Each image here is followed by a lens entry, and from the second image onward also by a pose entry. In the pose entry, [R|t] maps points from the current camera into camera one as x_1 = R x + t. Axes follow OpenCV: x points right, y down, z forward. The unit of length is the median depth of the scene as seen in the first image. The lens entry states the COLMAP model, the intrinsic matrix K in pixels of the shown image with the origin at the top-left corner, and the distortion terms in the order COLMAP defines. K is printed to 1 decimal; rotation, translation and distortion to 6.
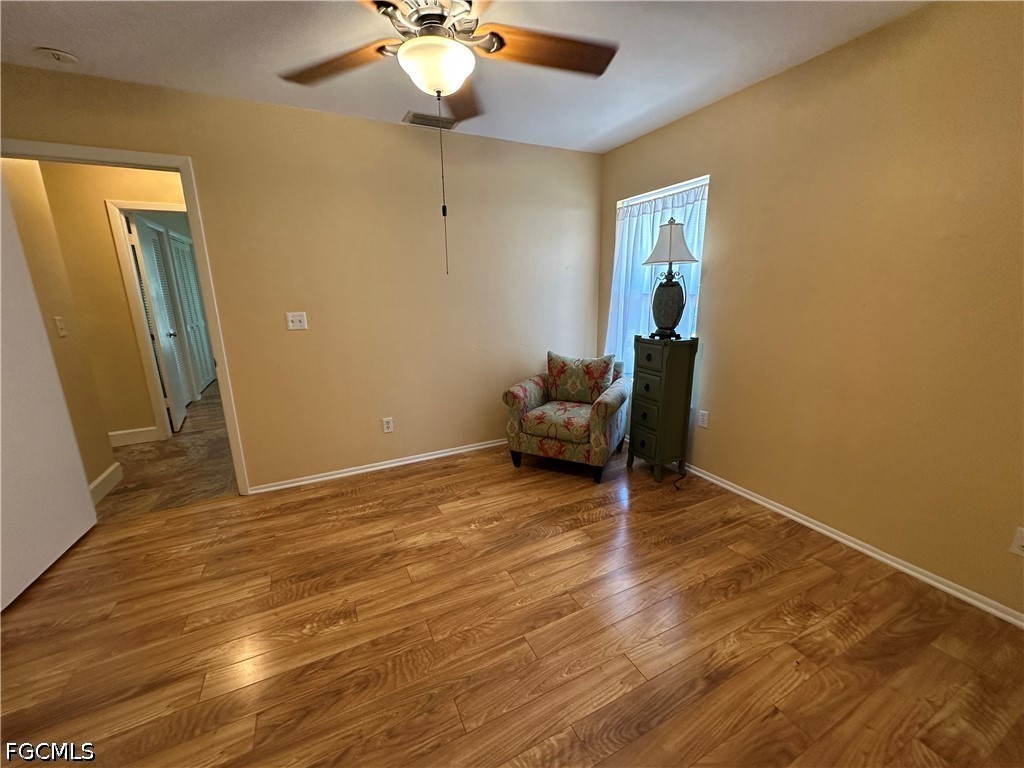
lens RADIAL K [[409.4, 0, 512.0], [0, 409.4, 384.0], [0, 0, 1]] dist [-0.001794, -0.000186]
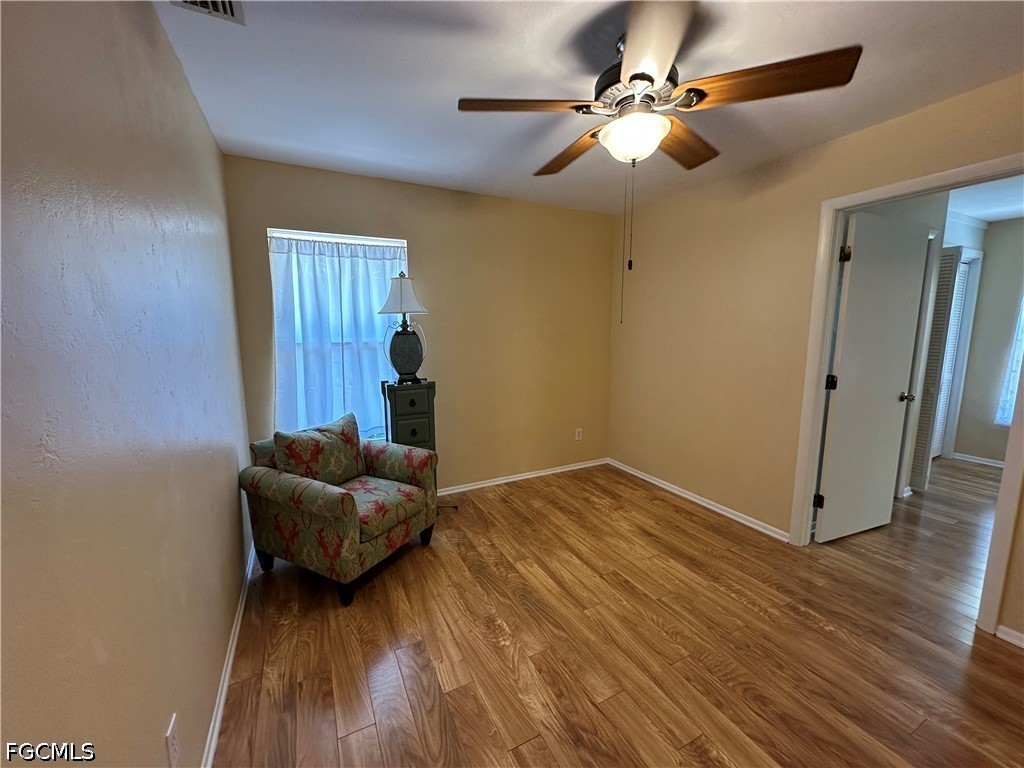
lens RADIAL K [[409.4, 0, 512.0], [0, 409.4, 384.0], [0, 0, 1]] dist [-0.001794, -0.000186]
pose [[-0.019823, -0.122493, 0.992271, -0.967182], [0.233226, 0.964519, 0.123727, -0.256124], [-0.972220, 0.233877, 0.009449, 1.056513]]
